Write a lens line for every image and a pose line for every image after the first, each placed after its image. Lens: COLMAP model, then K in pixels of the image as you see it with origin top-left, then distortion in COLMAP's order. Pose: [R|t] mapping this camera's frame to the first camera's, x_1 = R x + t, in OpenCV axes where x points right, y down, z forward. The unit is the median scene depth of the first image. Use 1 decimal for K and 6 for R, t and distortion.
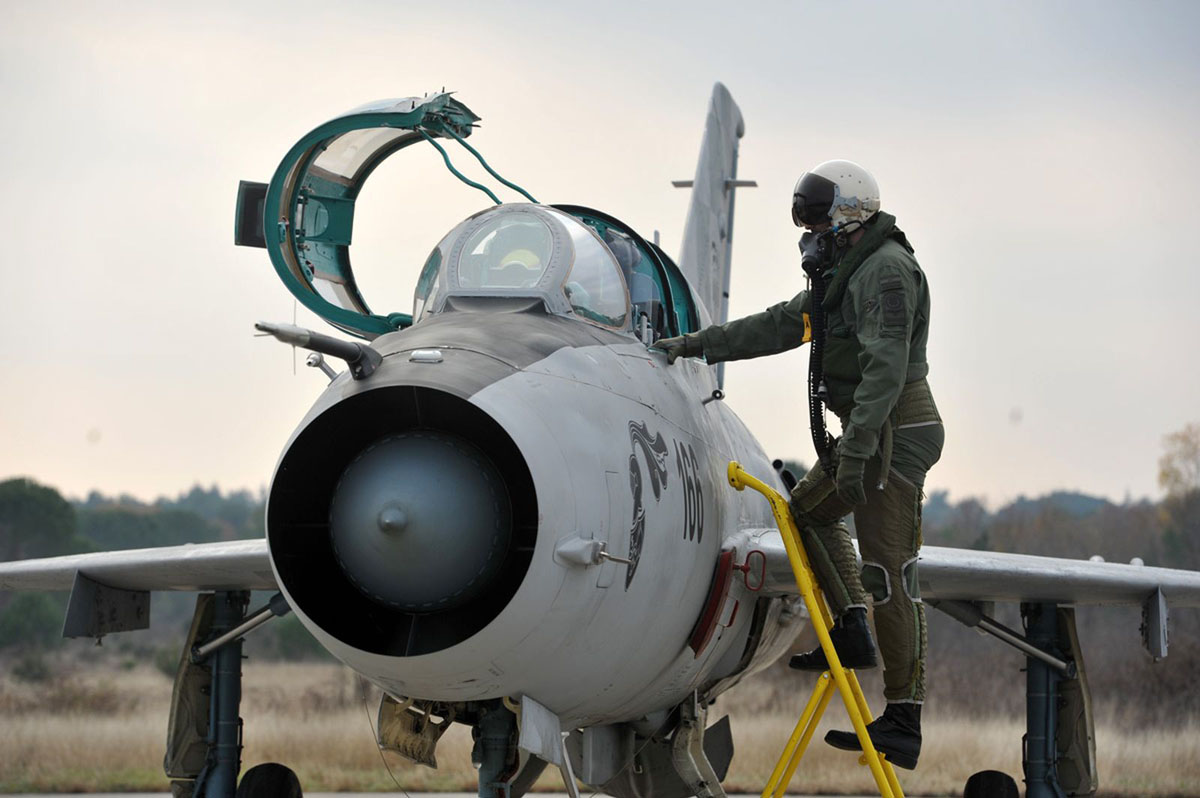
lens RADIAL K [[5230.8, 0, 601.5], [0, 5230.8, 400.3], [0, 0, 1]] dist [1.032376, 0.000000]
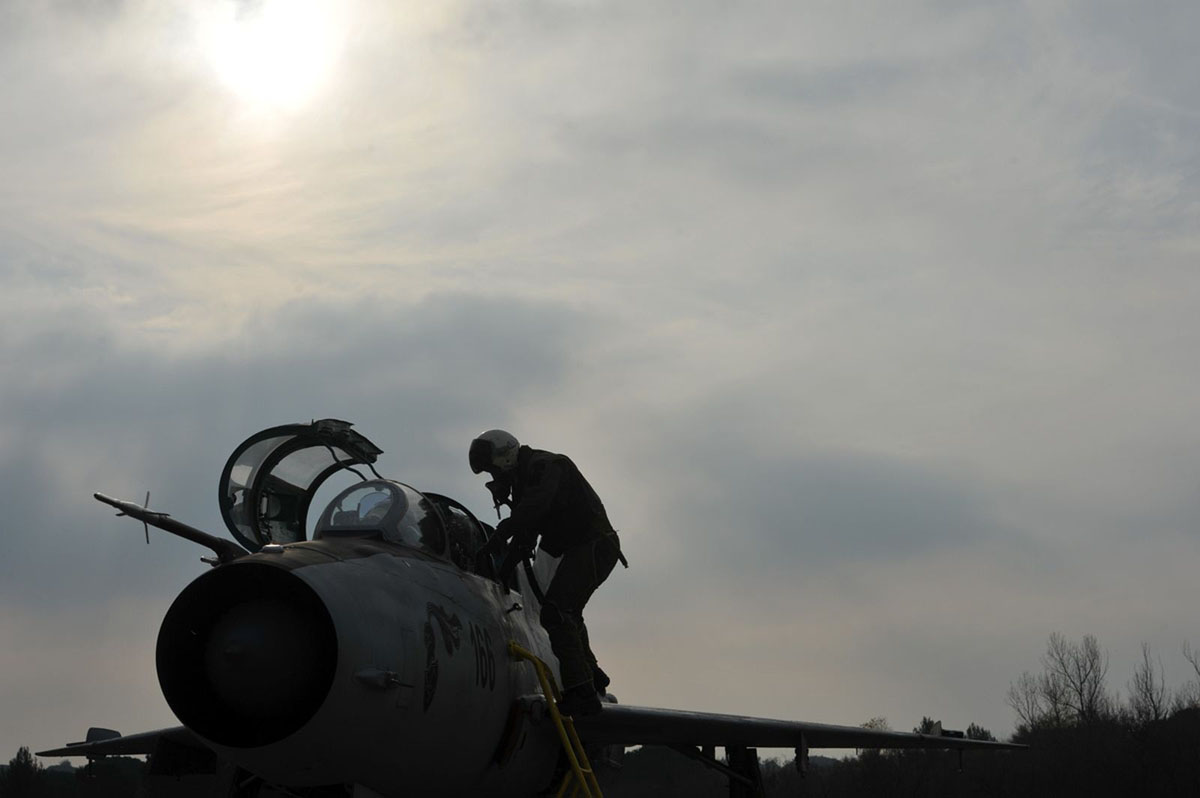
lens RADIAL K [[2367.2, 0, 598.4], [0, 2367.2, 397.6], [0, 0, 1]] dist [-0.074373, 0.000000]
pose [[0.999705, -0.022259, -0.009734, 0.061415], [0.020679, 0.989944, -0.139942, 0.041378], [0.012752, 0.139699, 0.990112, 0.300578]]
